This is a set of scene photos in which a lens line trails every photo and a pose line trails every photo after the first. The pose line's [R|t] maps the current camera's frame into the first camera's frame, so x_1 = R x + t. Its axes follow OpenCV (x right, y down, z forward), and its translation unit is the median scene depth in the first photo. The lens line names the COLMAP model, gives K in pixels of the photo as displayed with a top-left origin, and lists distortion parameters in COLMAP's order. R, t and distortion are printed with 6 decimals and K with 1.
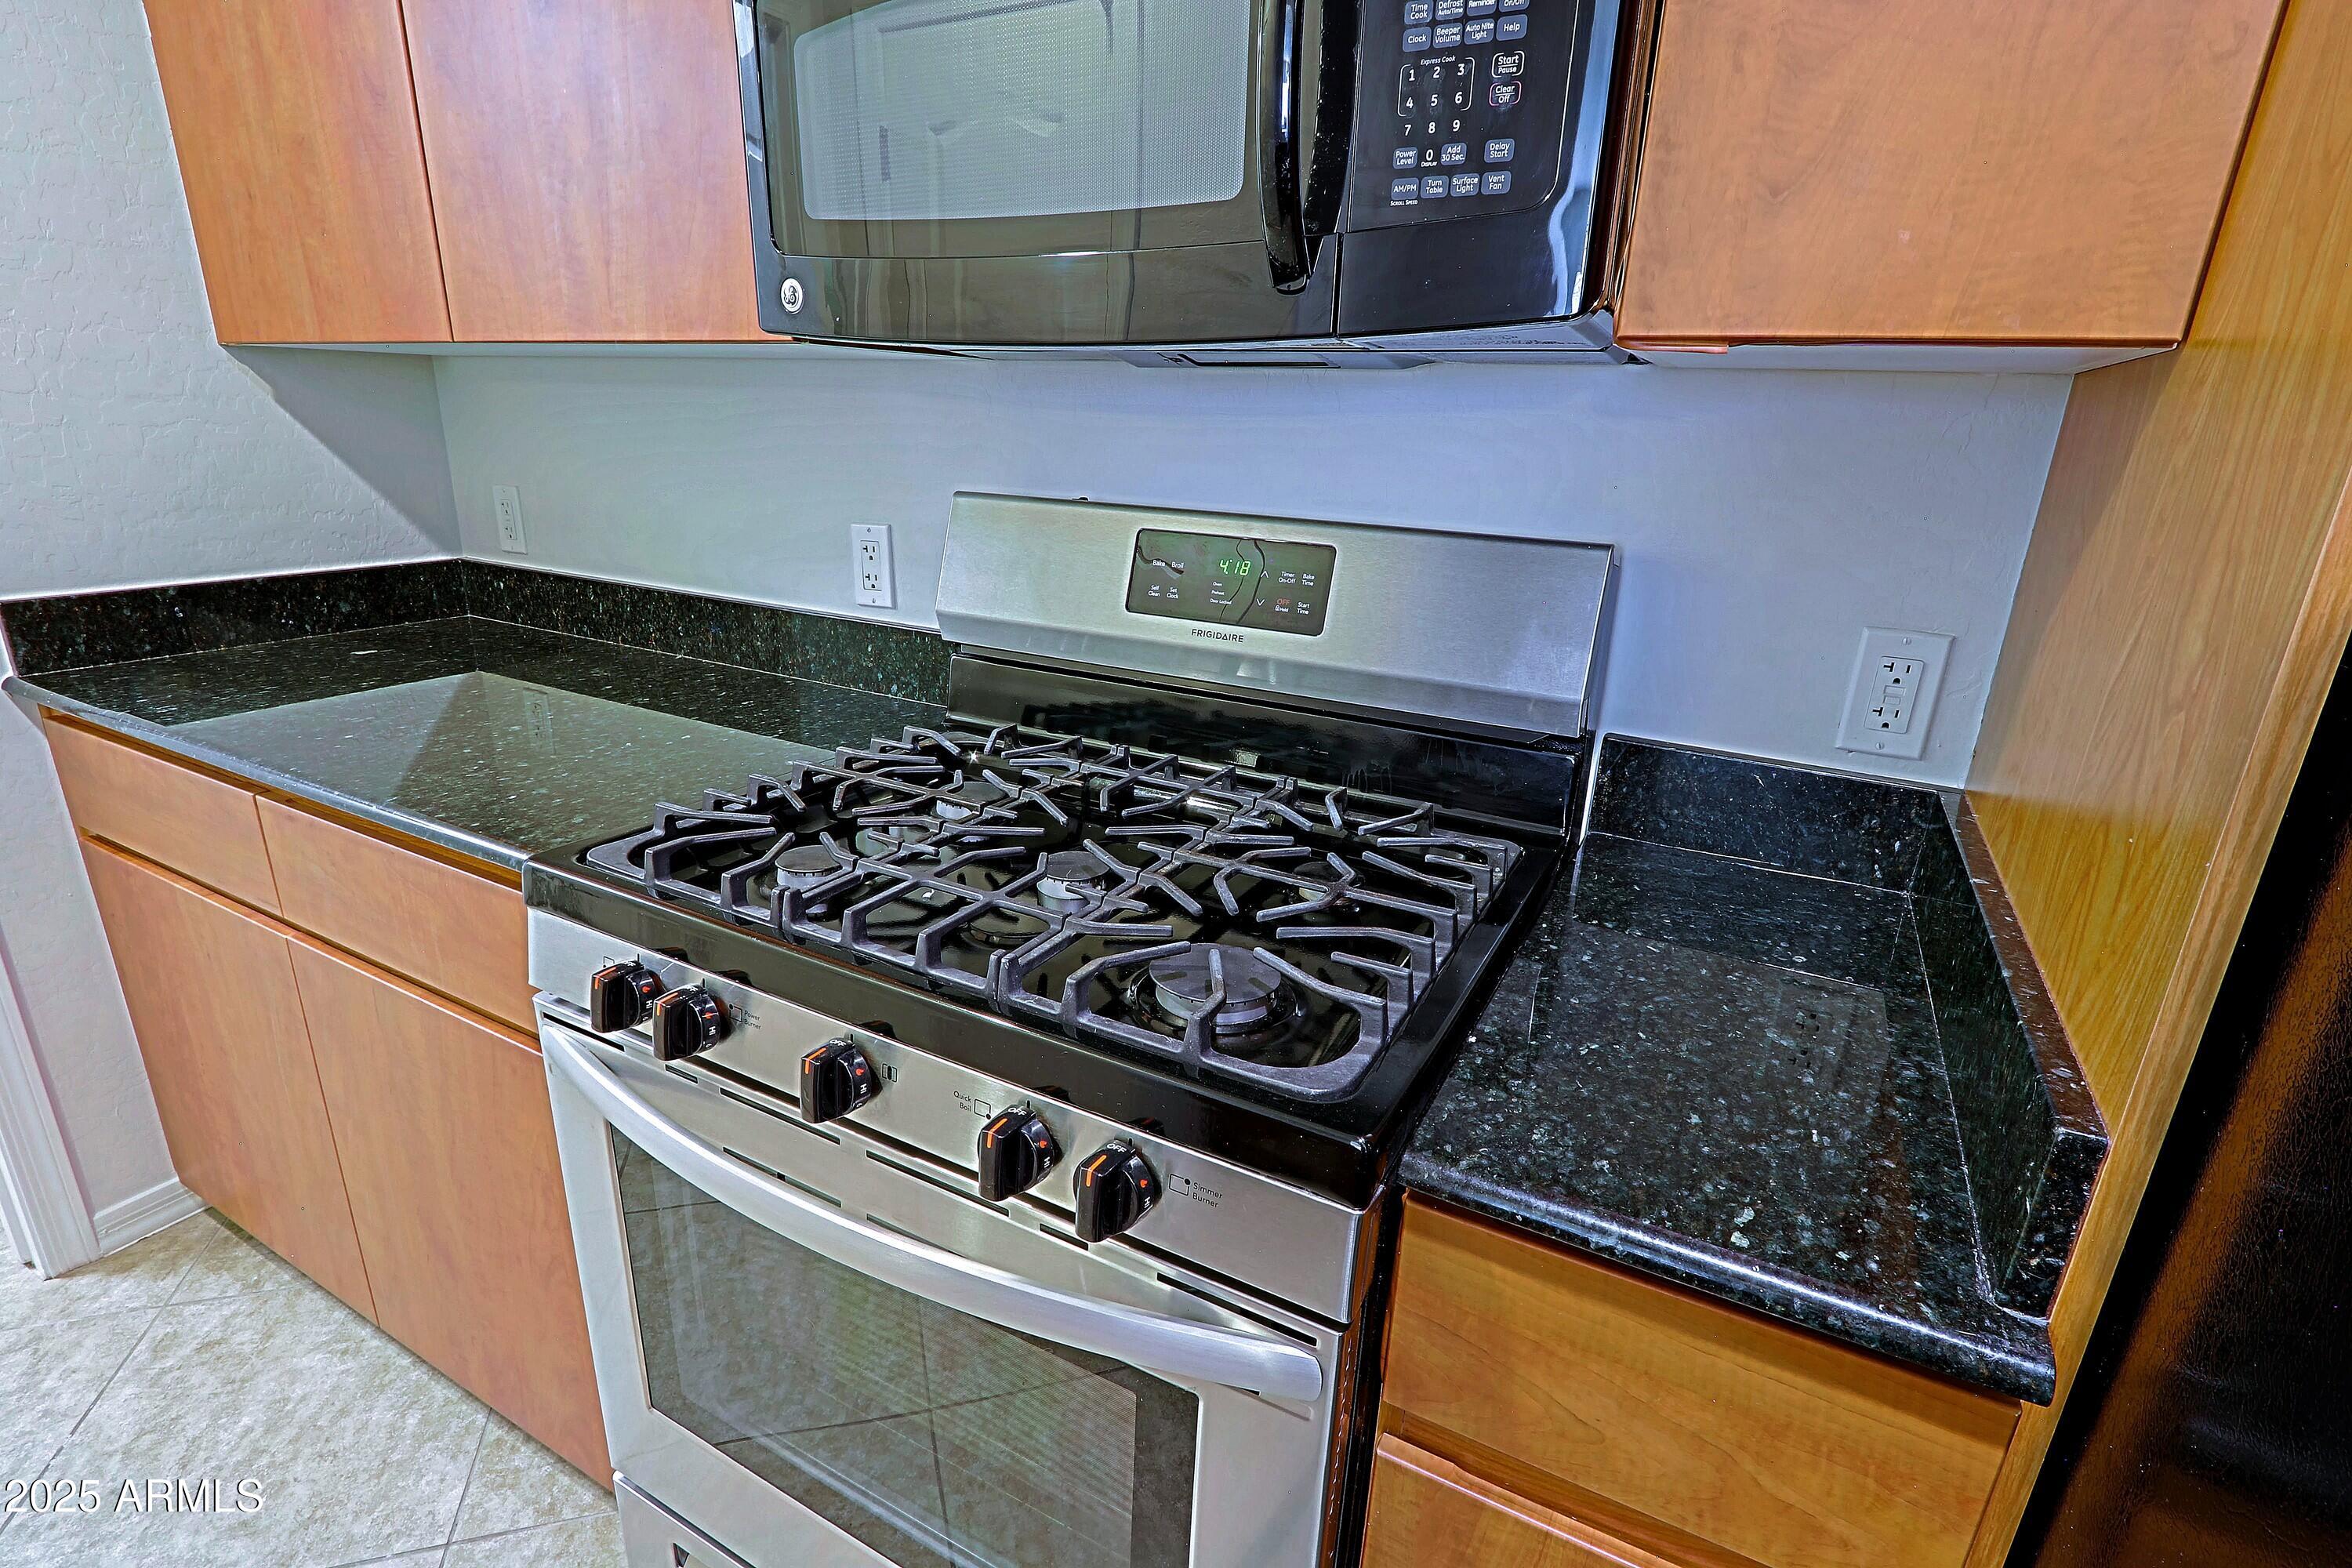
lens RADIAL K [[1104.7, 0, 1136.7], [0, 1104.7, 780.6], [0, 0, 1]] dist [0.000219, 0.000931]
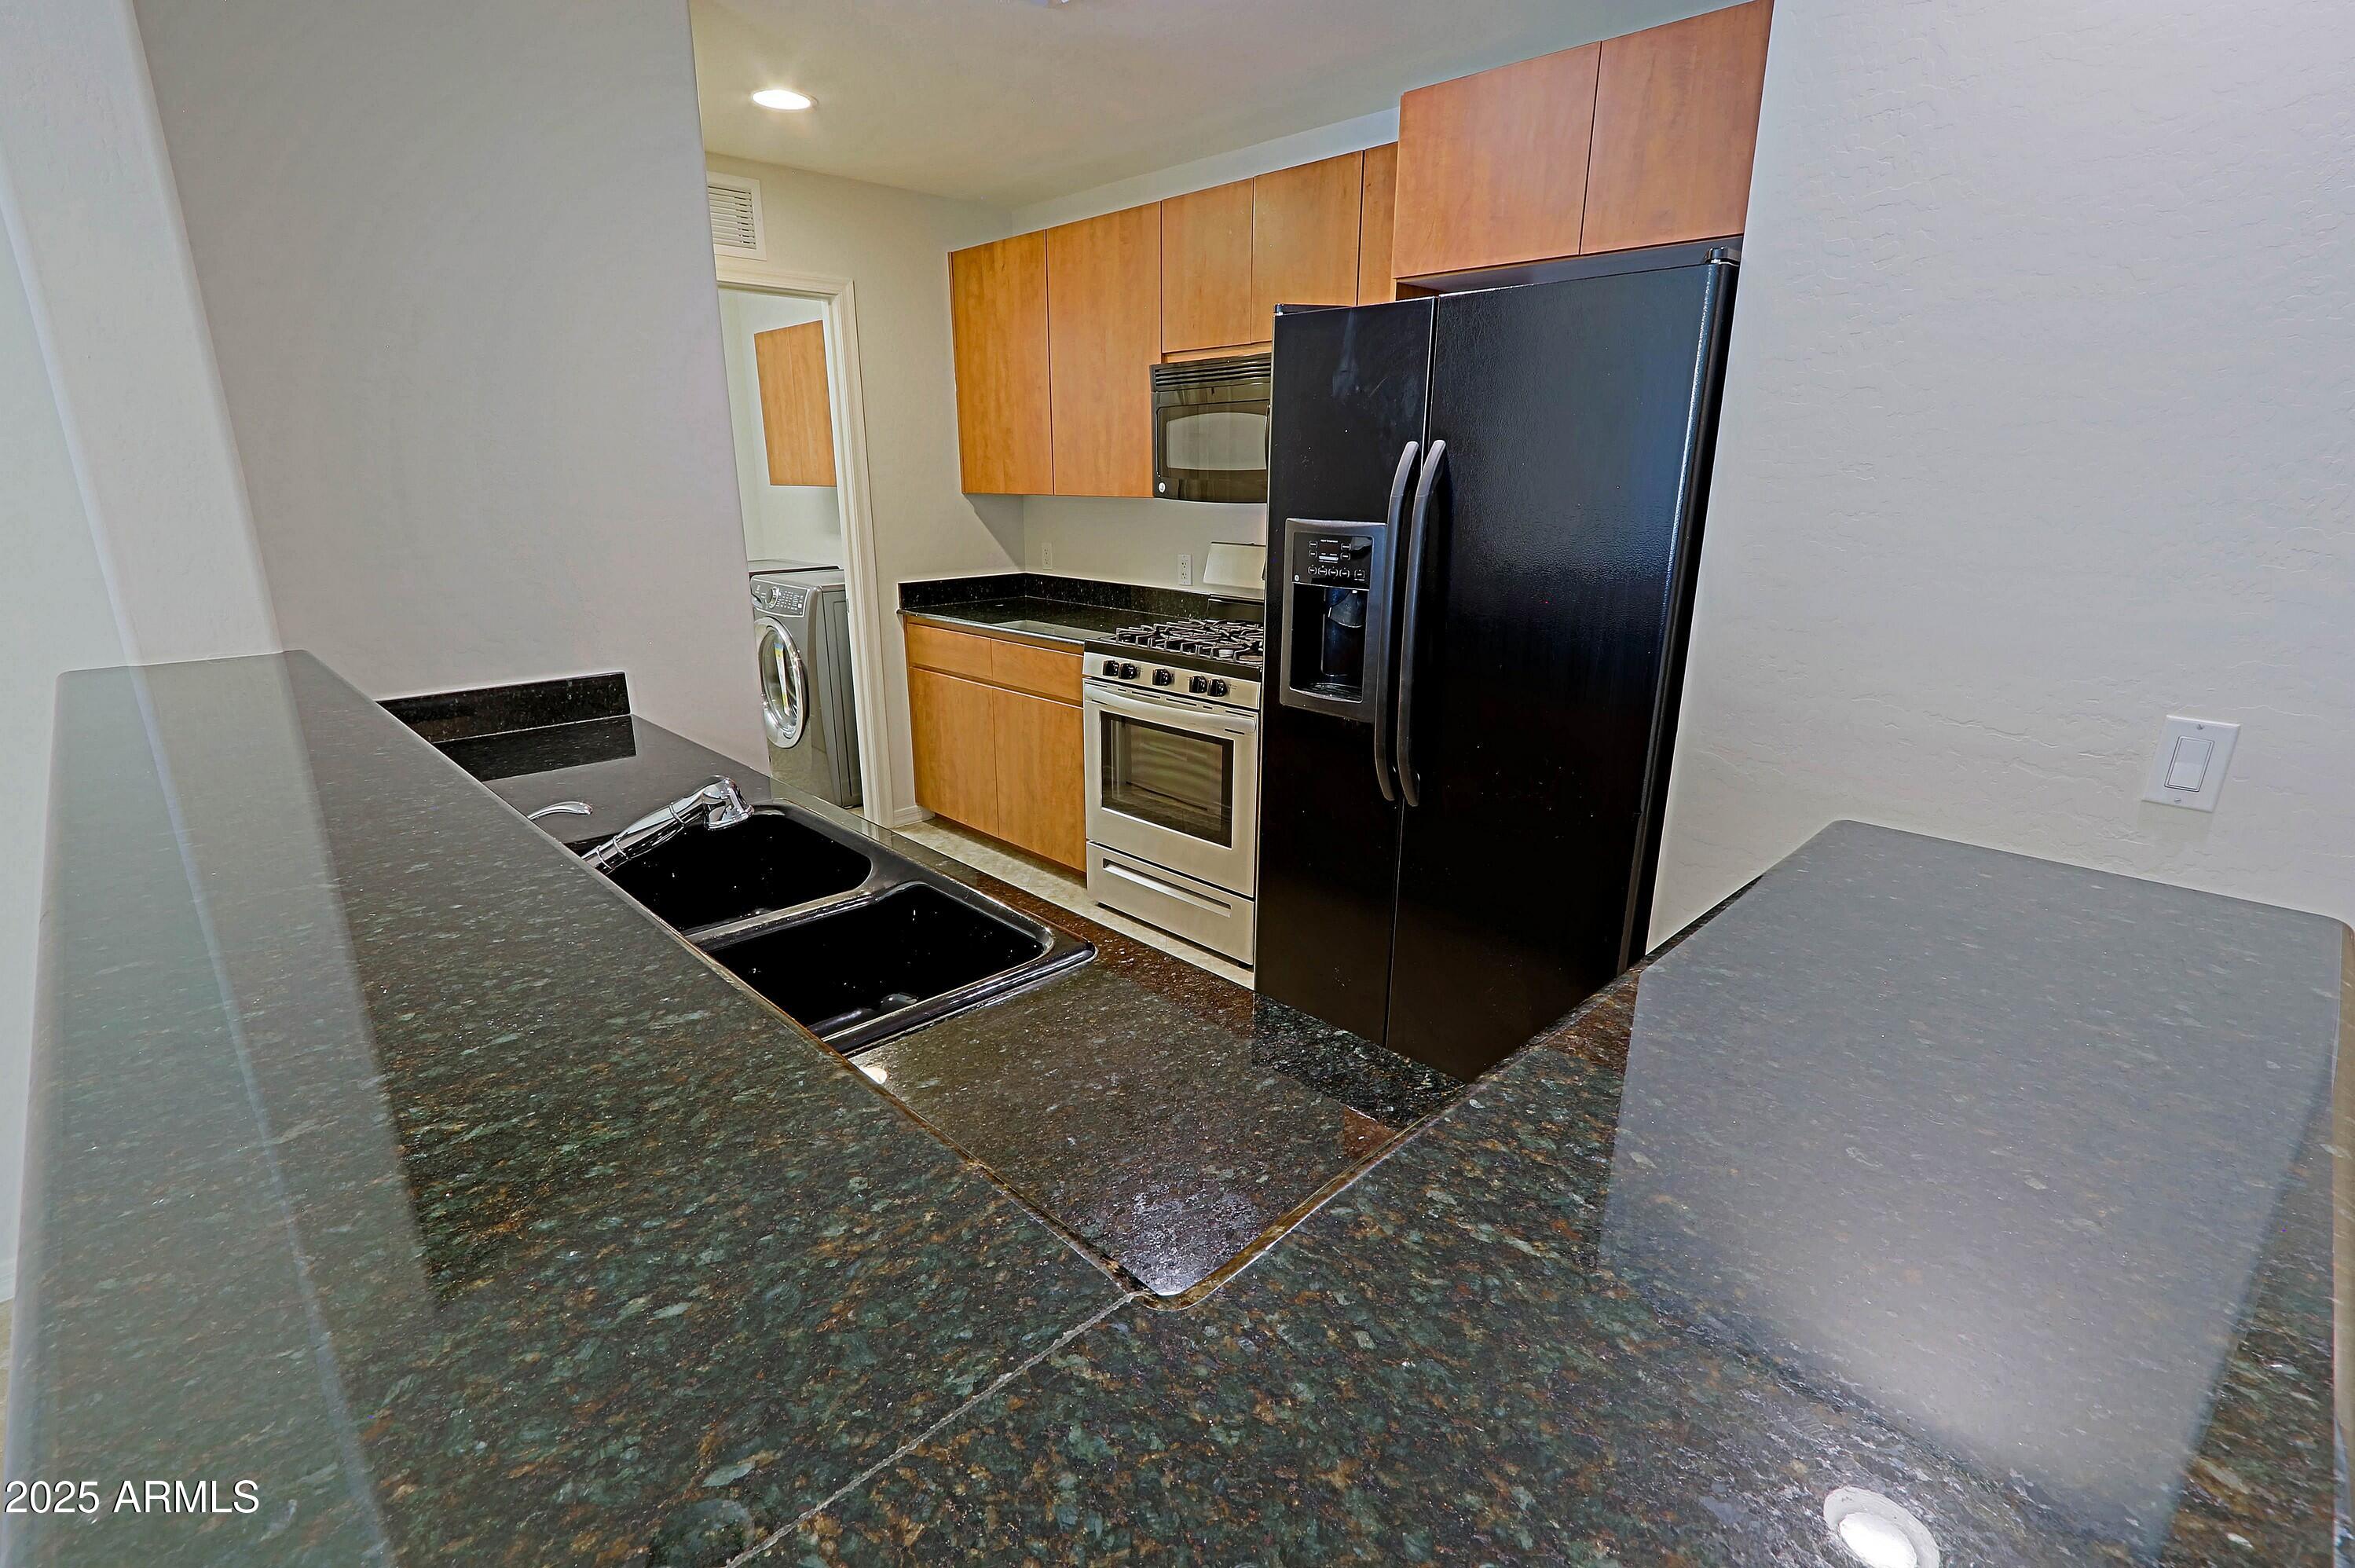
lens RADIAL K [[1111.9, 0, 1177.5], [0, 1111.9, 784.0], [0, 0, 1]] dist [-0.000896, 0.000030]
pose [[0.963397, 0.050433, -0.263290, 0.614887], [-0.062354, 0.997364, -0.037115, 0.540626], [0.260724, 0.052174, 0.964002, -2.020199]]
